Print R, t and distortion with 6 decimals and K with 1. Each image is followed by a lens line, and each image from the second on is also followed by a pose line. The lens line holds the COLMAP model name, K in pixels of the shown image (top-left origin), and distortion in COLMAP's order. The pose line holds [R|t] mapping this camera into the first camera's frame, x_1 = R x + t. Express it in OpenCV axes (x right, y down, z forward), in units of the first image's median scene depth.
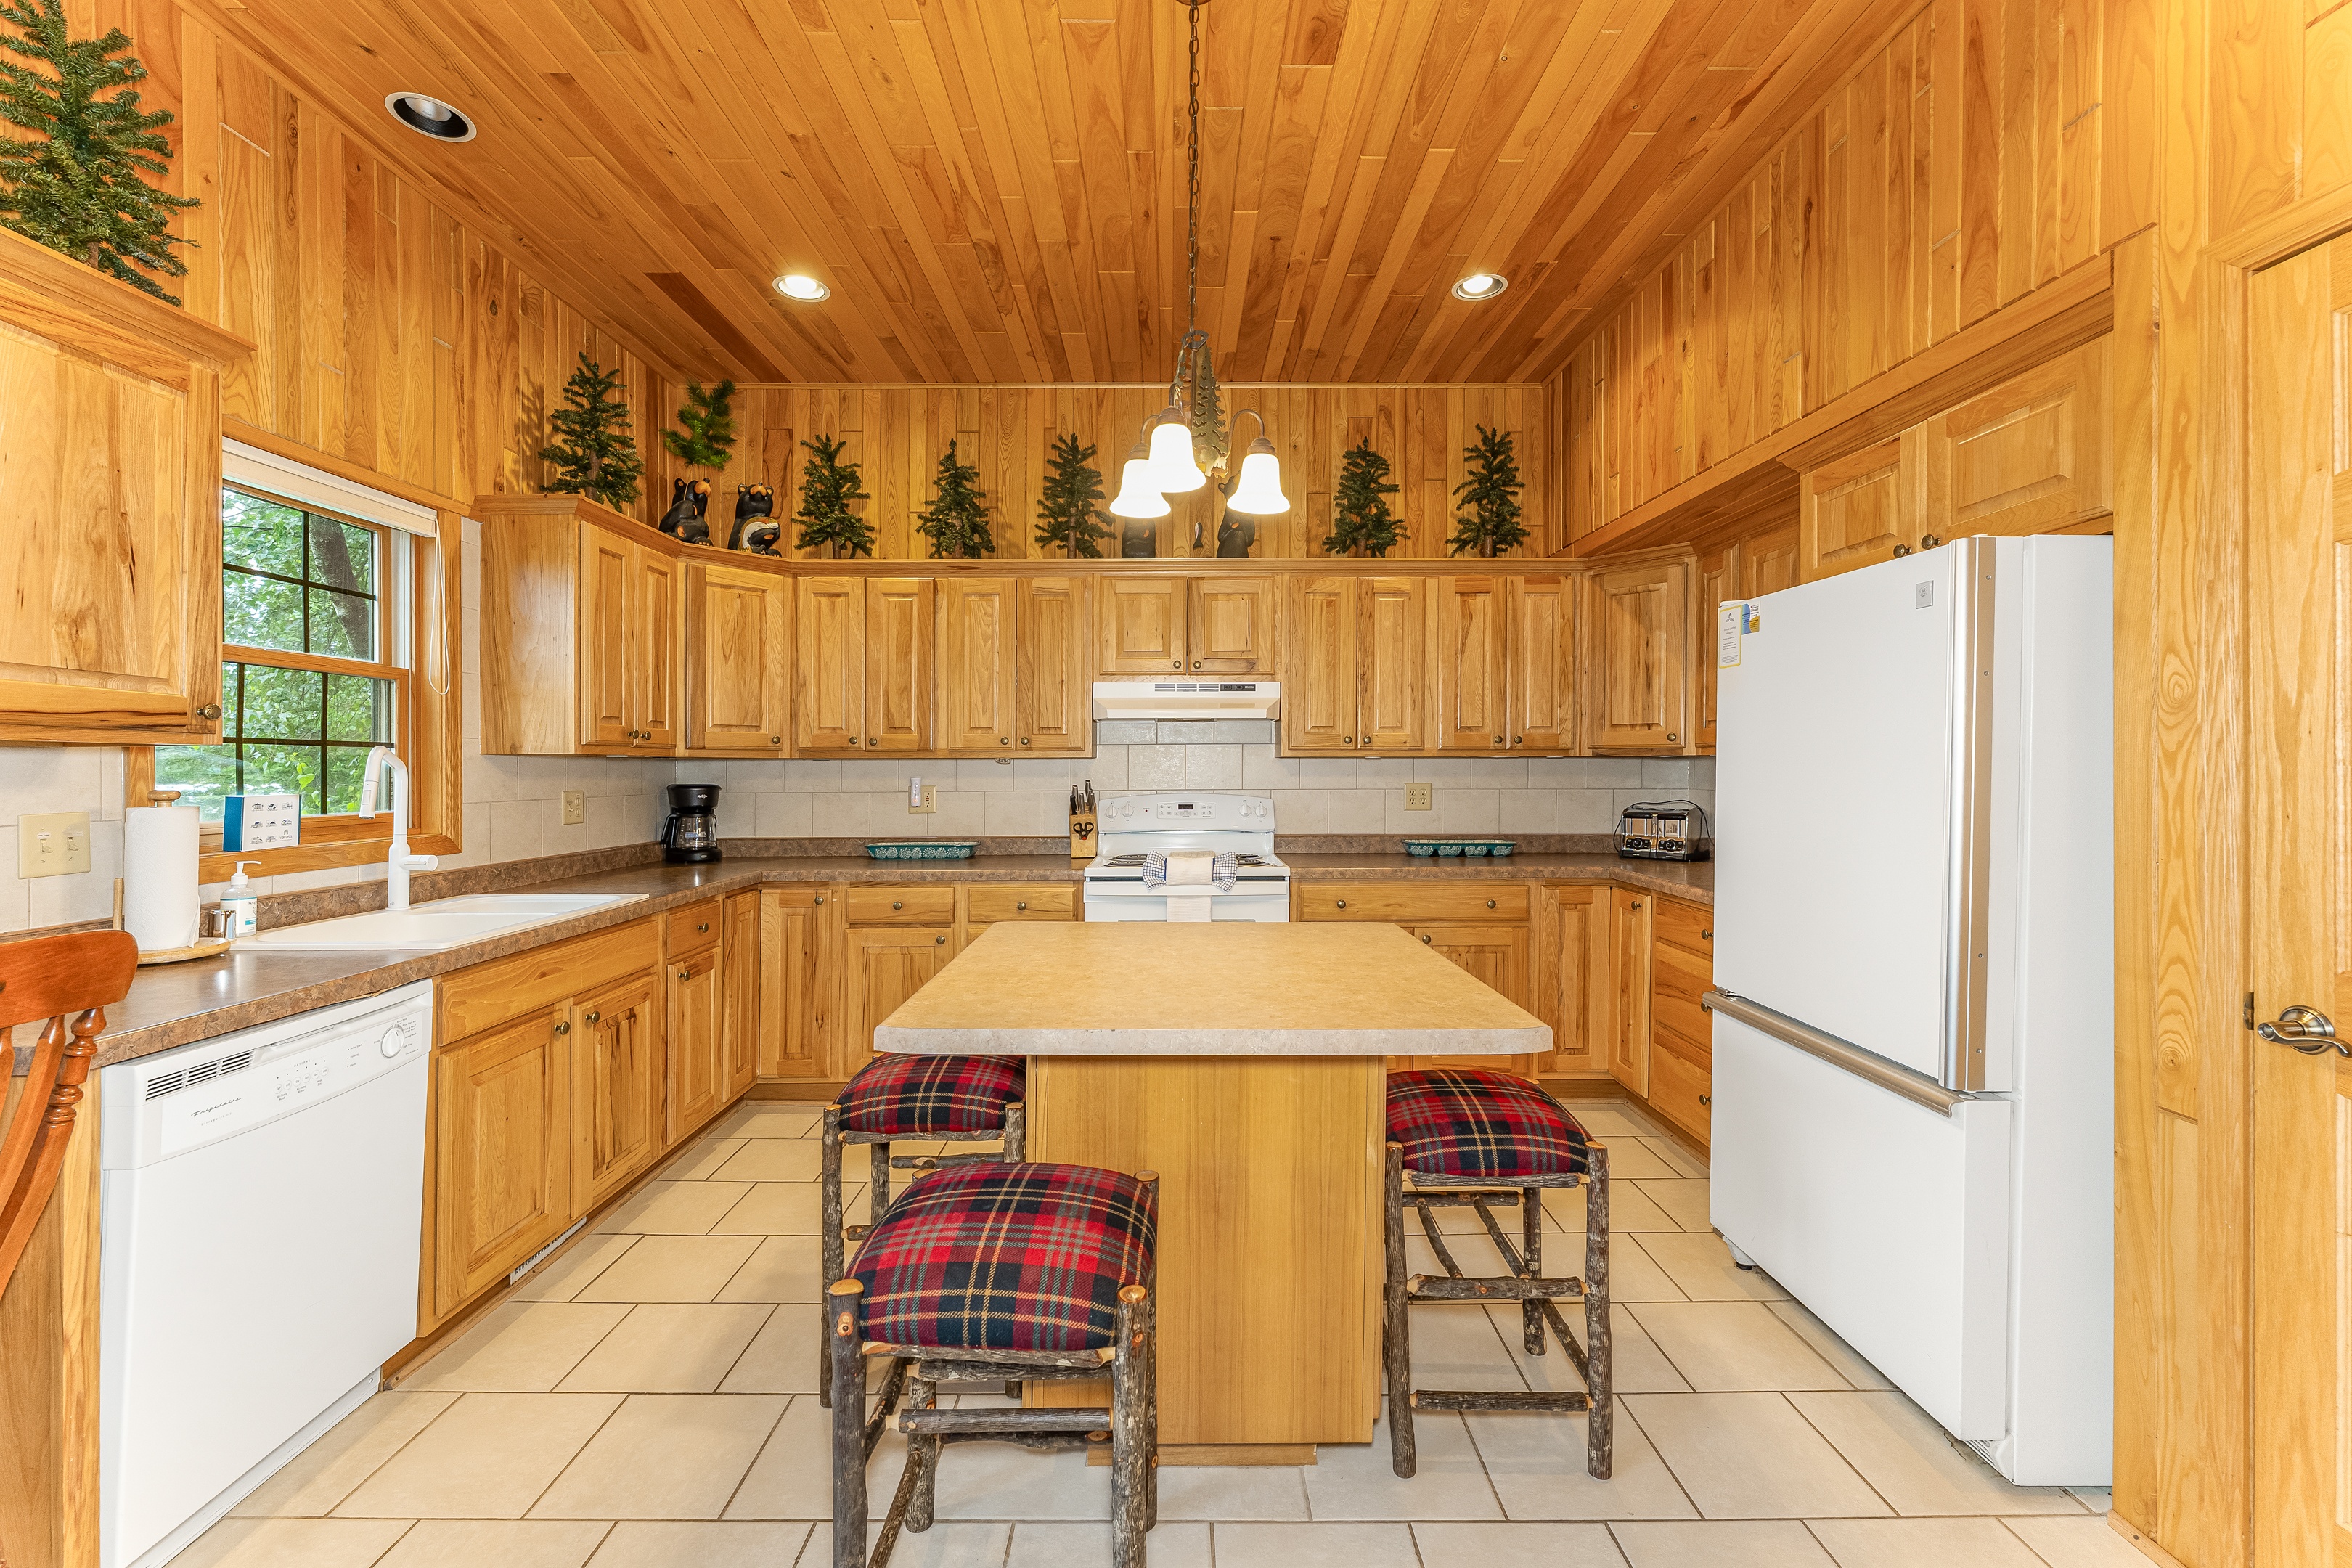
lens RADIAL K [[957.1, 0, 1135.8], [0, 957.1, 773.9], [0, 0, 1]] dist [-0.001072, -0.001455]
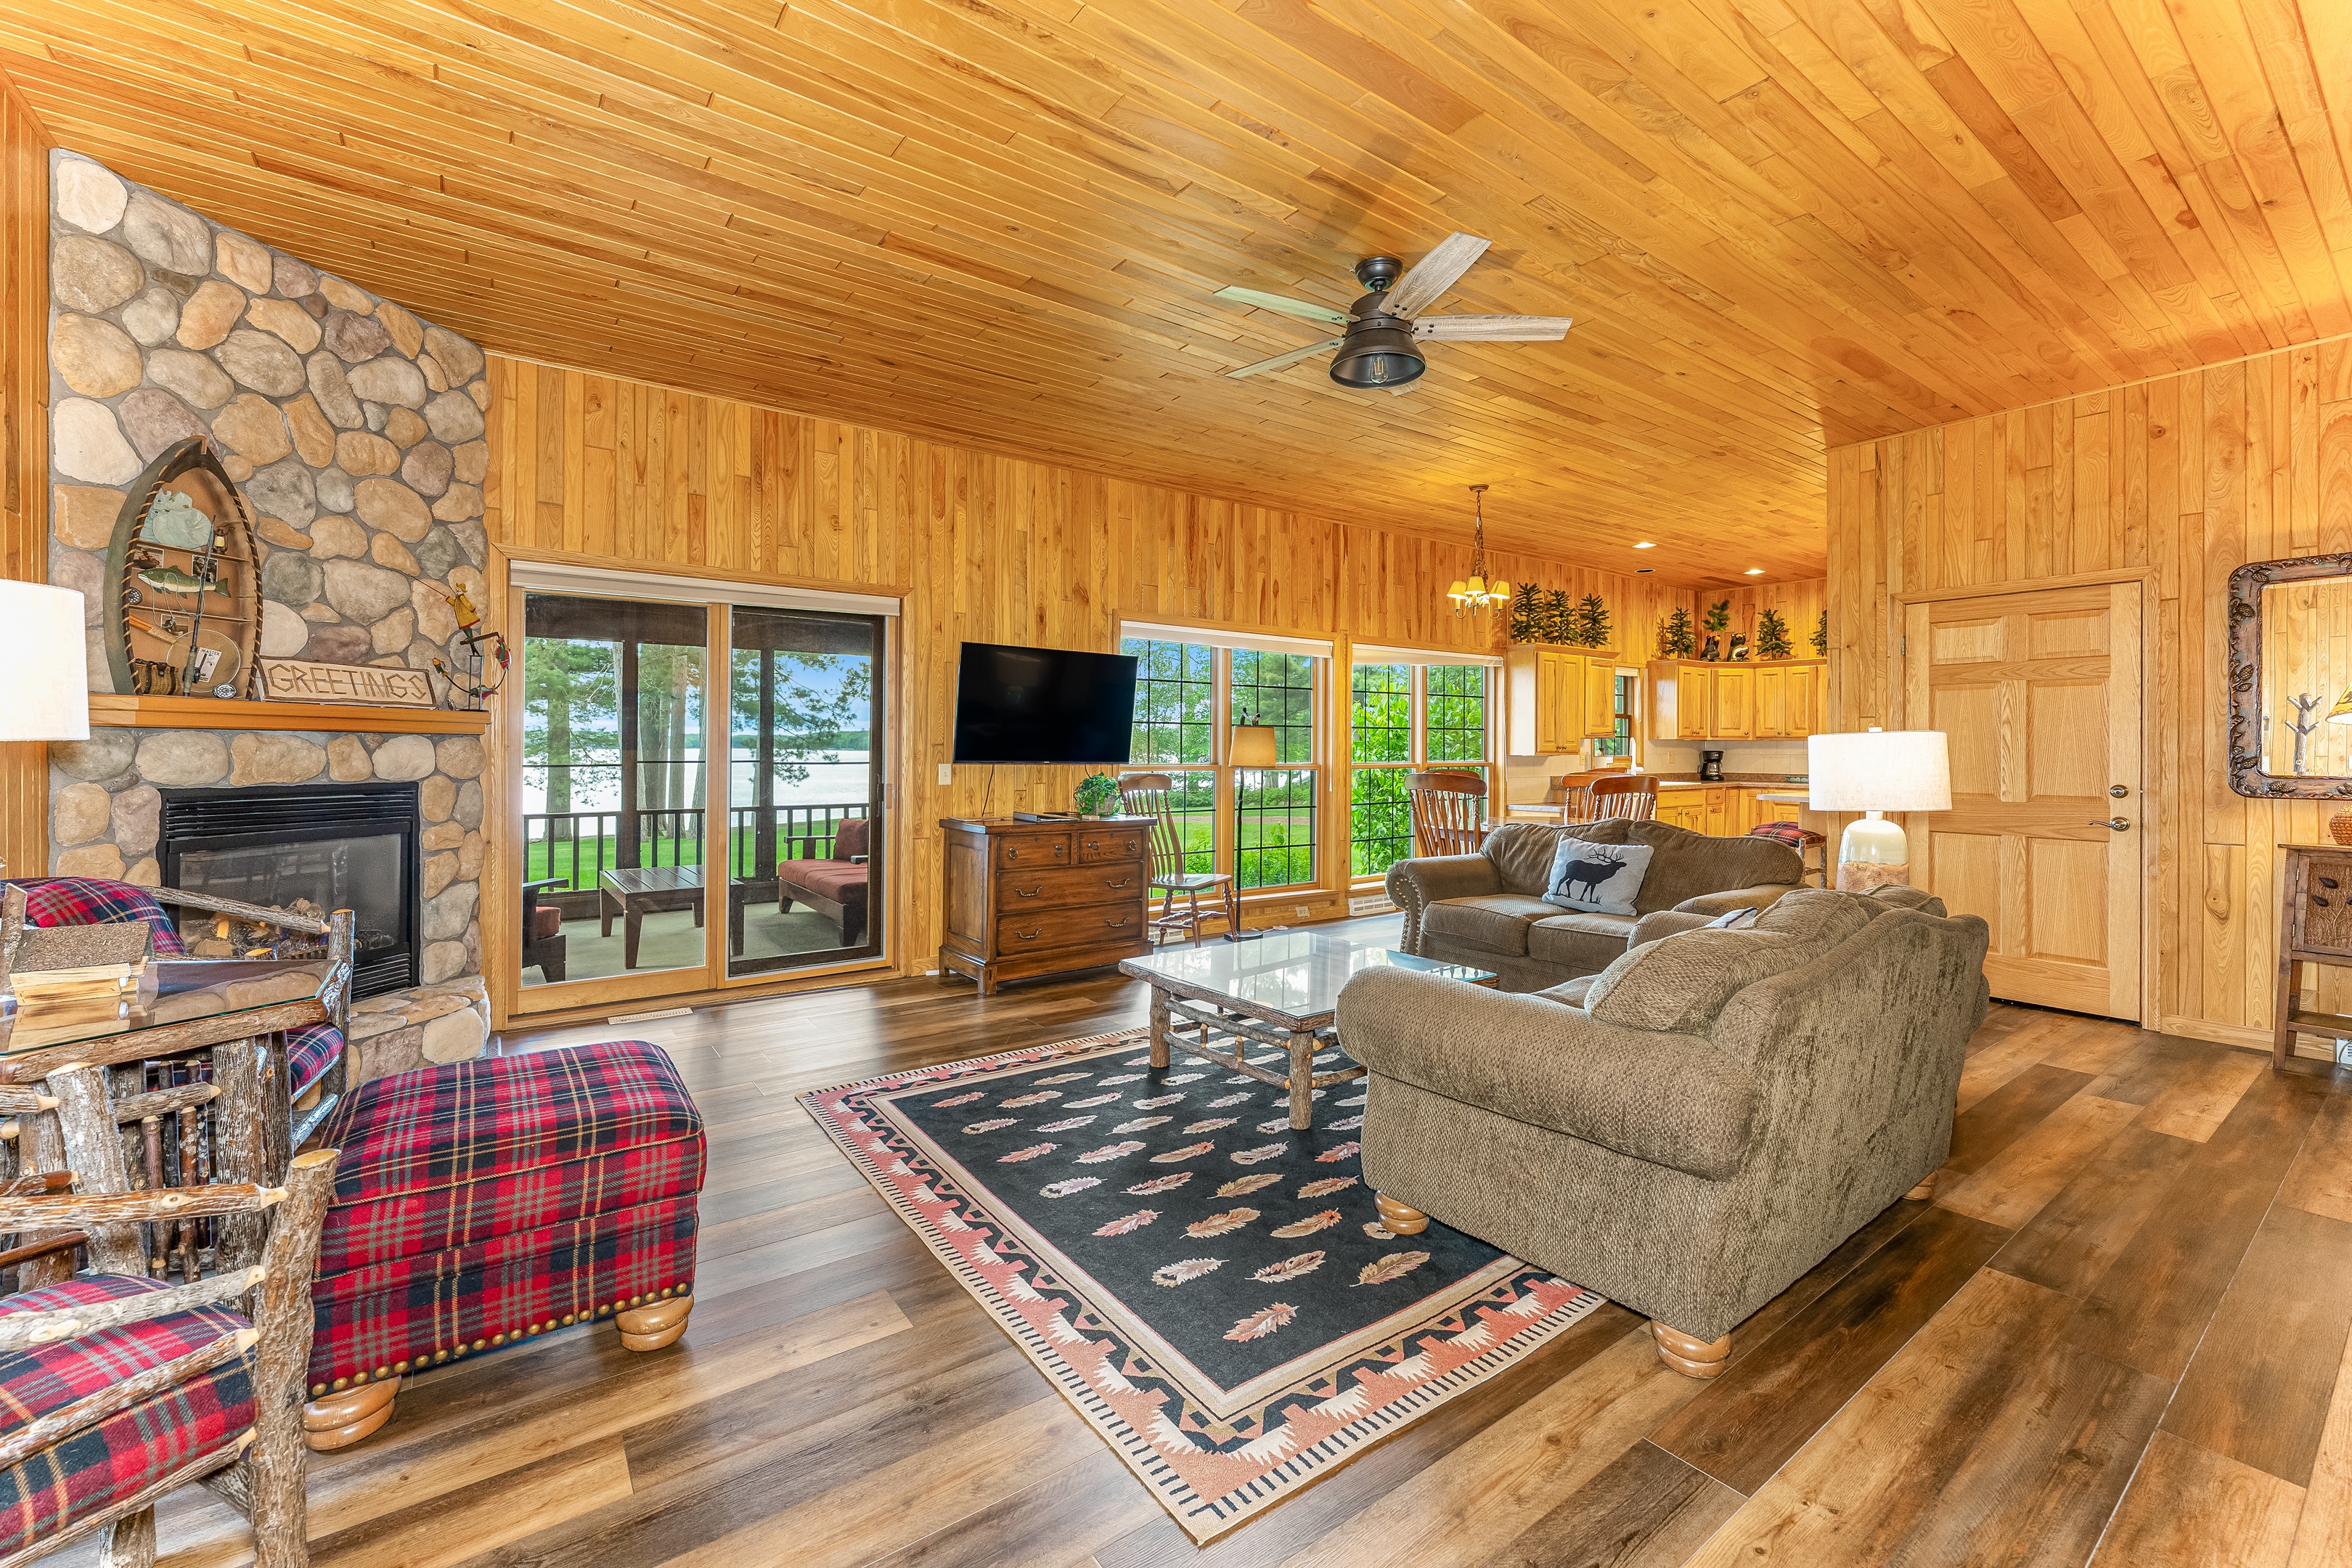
lens RADIAL K [[957.1, 0, 1174.2], [0, 957.1, 749.7], [0, 0, 1]] dist [-0.001072, -0.001455]
pose [[0.607124, 0.003053, -0.794602, 0.785511], [-0.006501, 0.999978, -0.001125, 0.022947], [0.794581, 0.005848, 0.607130, -1.909512]]
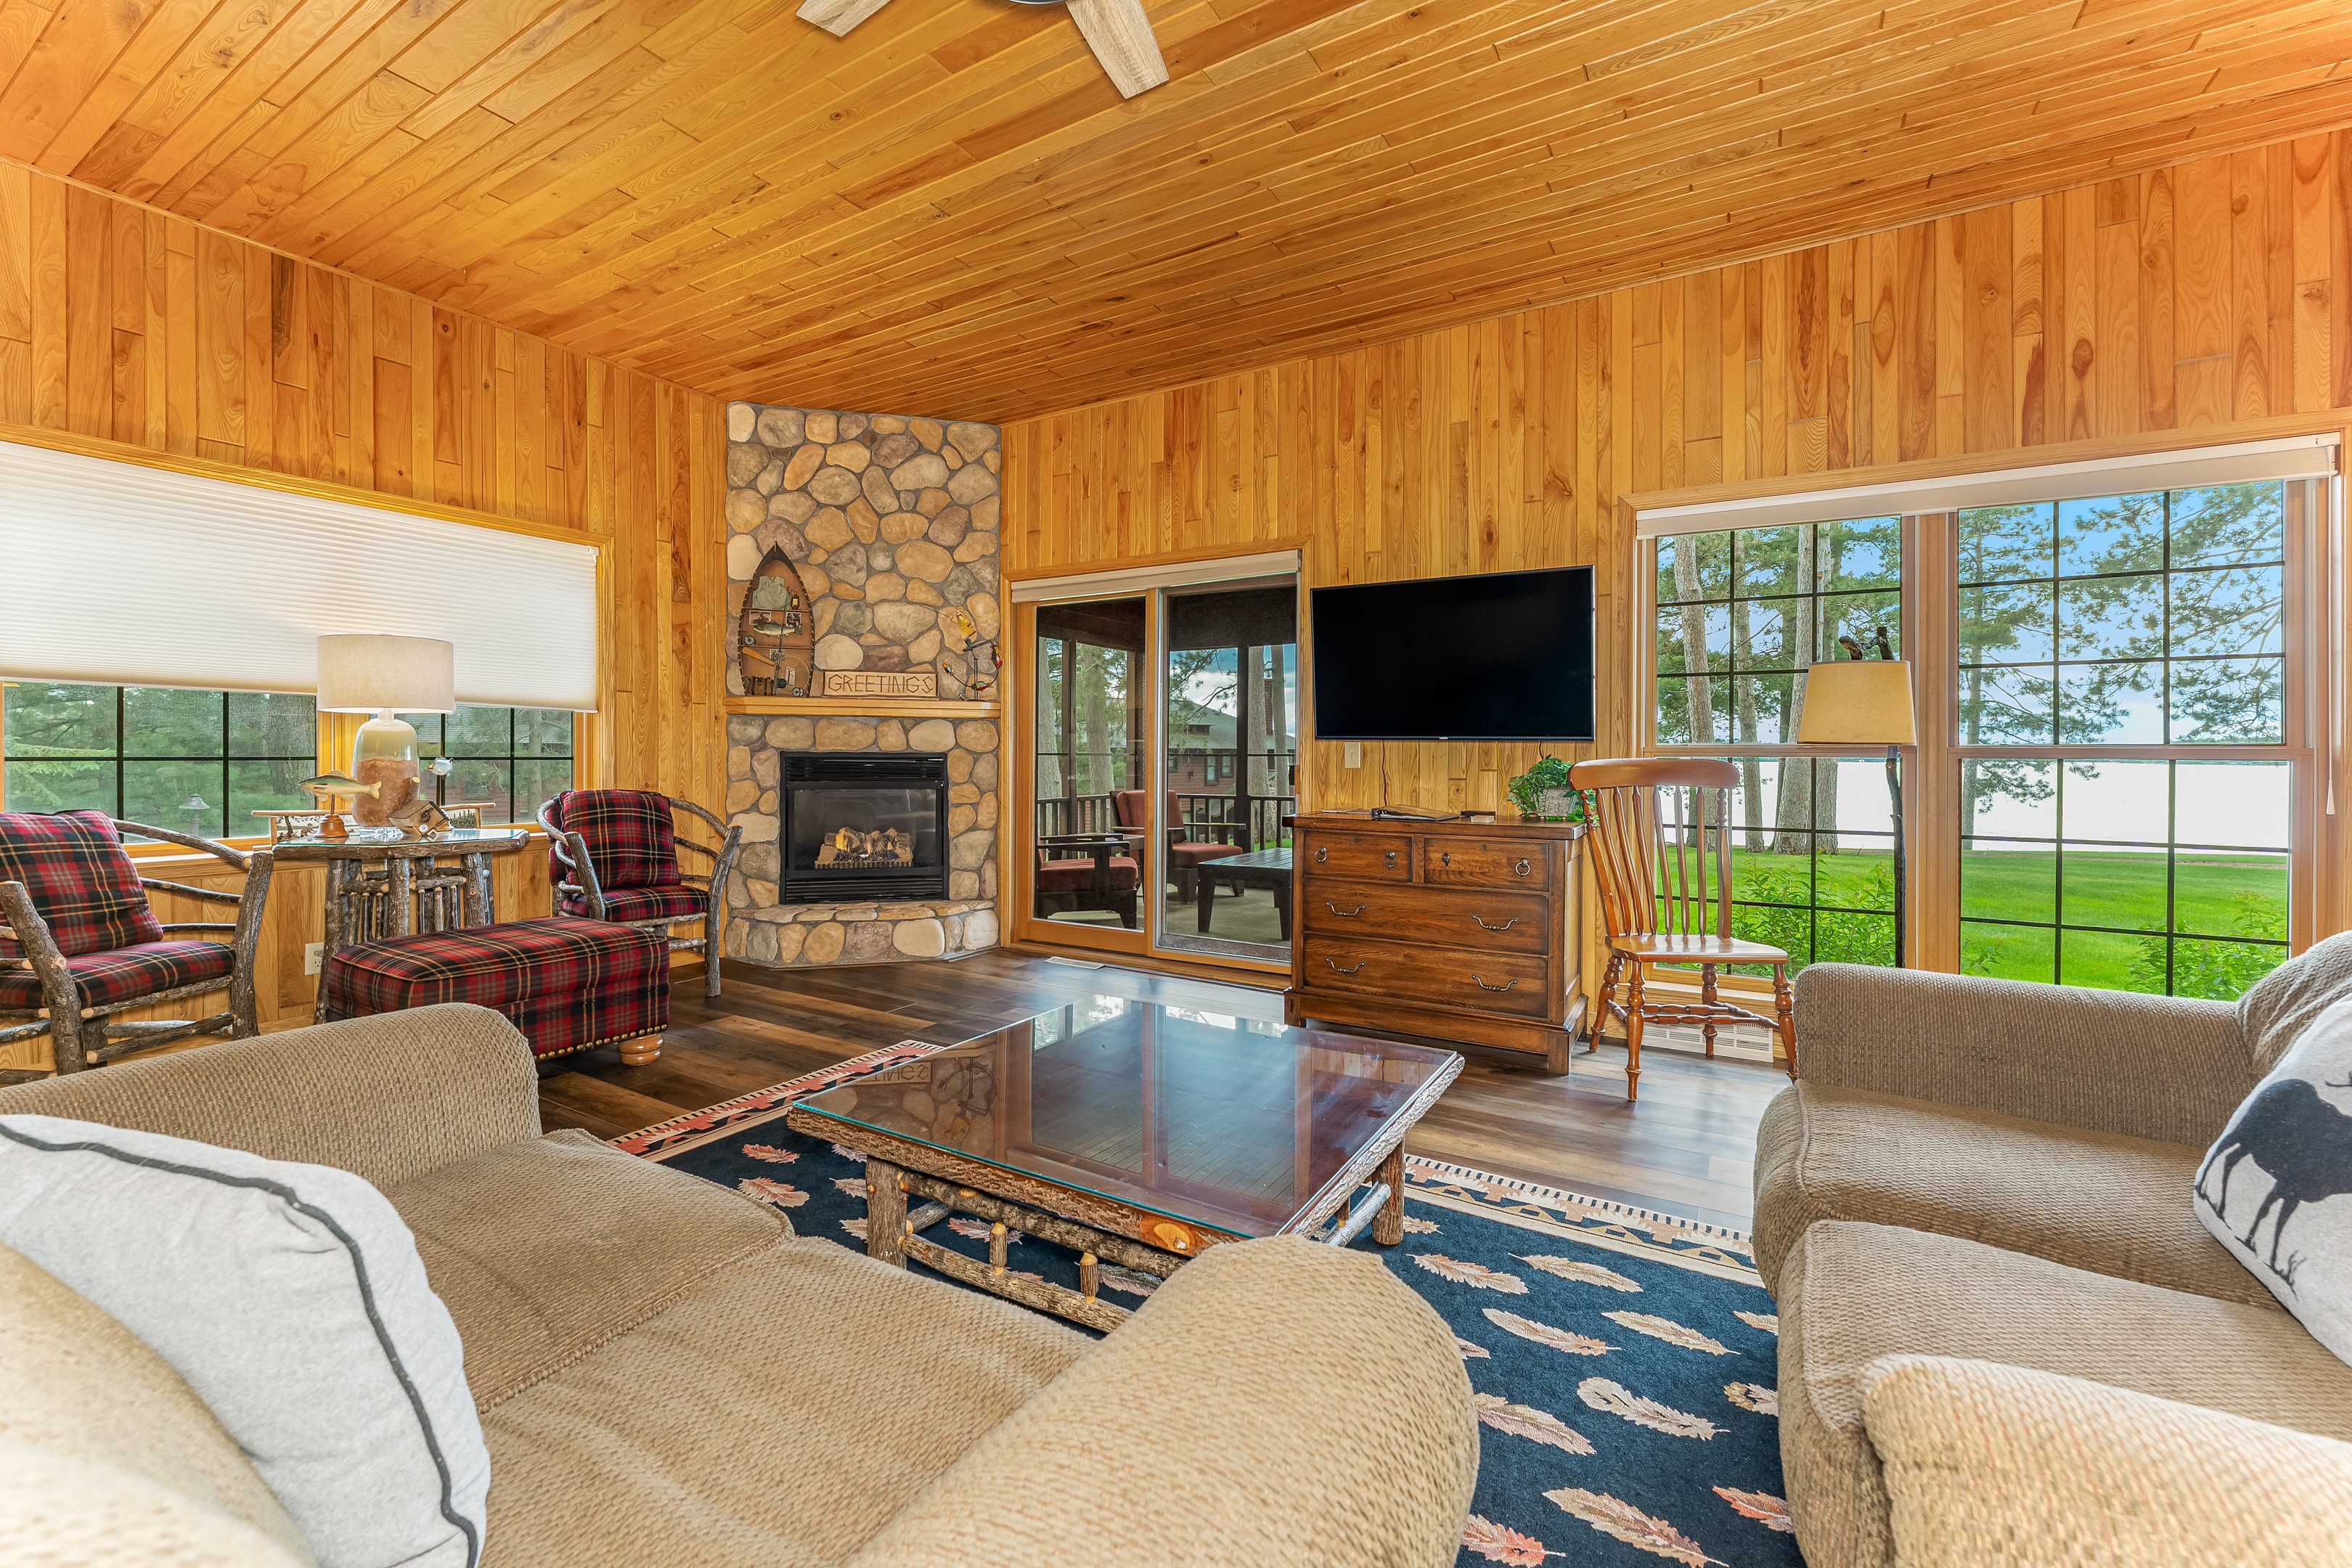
lens RADIAL K [[957.1, 0, 1184.9], [0, 957.1, 755.8], [0, 0, 1]] dist [-0.001072, -0.001455]
pose [[-0.489906, -0.003126, -0.871770, 0.538216], [-0.006899, 0.999976, 0.000291, 0.064146], [0.871748, 0.006157, -0.489916, -0.874594]]
